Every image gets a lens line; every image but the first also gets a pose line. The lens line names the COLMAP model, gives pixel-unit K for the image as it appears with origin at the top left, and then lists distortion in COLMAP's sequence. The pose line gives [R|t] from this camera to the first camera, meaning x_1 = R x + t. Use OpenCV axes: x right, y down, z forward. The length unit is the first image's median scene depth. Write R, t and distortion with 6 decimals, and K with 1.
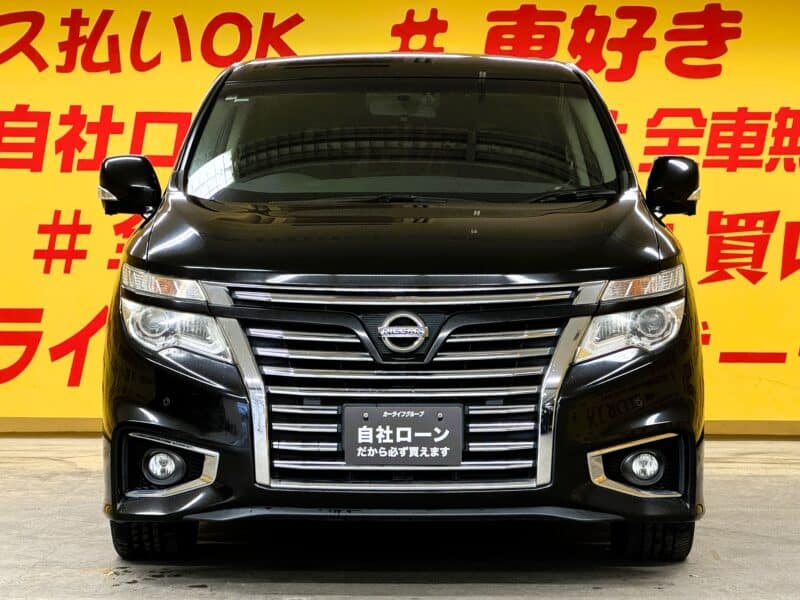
lens RADIAL K [[2224.9, 0, 400.0], [0, 2224.9, 300.0], [0, 0, 1]] dist [0.094222, 1.567889]
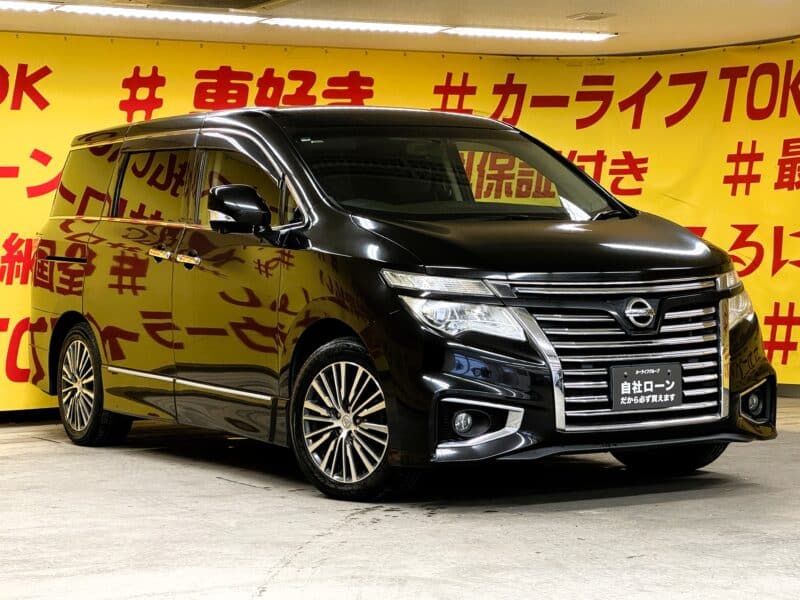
lens RADIAL K [[1882.2, 0, 400.0], [0, 1882.2, 300.0], [0, 0, 1]] dist [-0.010309, 3.498636]
pose [[0.865256, -0.029607, 0.500456, -0.713089], [0.032394, 0.999470, 0.003122, -0.001927], [-0.500283, 0.013511, 0.865756, 0.061598]]
